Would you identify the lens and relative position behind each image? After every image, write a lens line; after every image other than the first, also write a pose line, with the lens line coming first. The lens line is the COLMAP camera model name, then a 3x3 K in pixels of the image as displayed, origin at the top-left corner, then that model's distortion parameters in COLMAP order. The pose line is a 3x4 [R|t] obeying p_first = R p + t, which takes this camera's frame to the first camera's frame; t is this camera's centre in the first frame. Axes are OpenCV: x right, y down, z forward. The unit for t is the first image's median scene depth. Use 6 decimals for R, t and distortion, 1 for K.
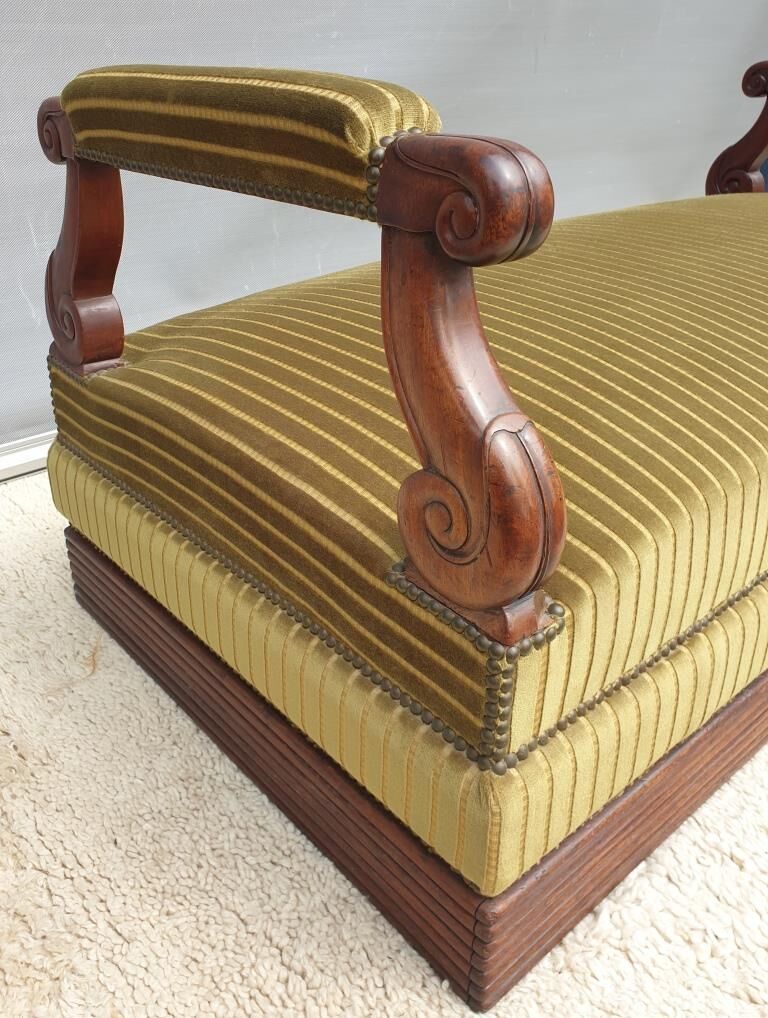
lens RADIAL K [[913.5, 0, 356.2], [0, 913.5, 445.9], [0, 0, 1]] dist [-0.017993, 0.028276]
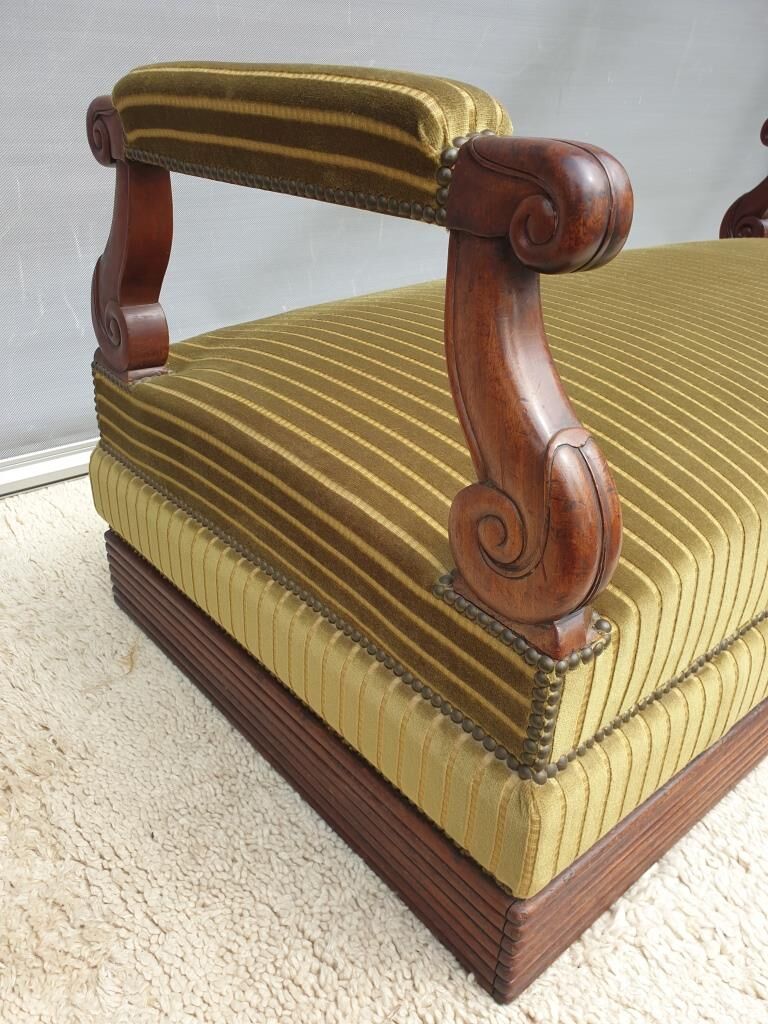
lens RADIAL K [[810.7, 0, 383.1], [0, 810.7, 513.2], [0, 0, 1]] dist [-0.013663, 0.026953]
pose [[0.998683, 0.033863, 0.038542, -0.054556], [-0.035775, 0.998106, 0.050045, 0.016026], [-0.036775, -0.051358, 0.998003, 0.100089]]
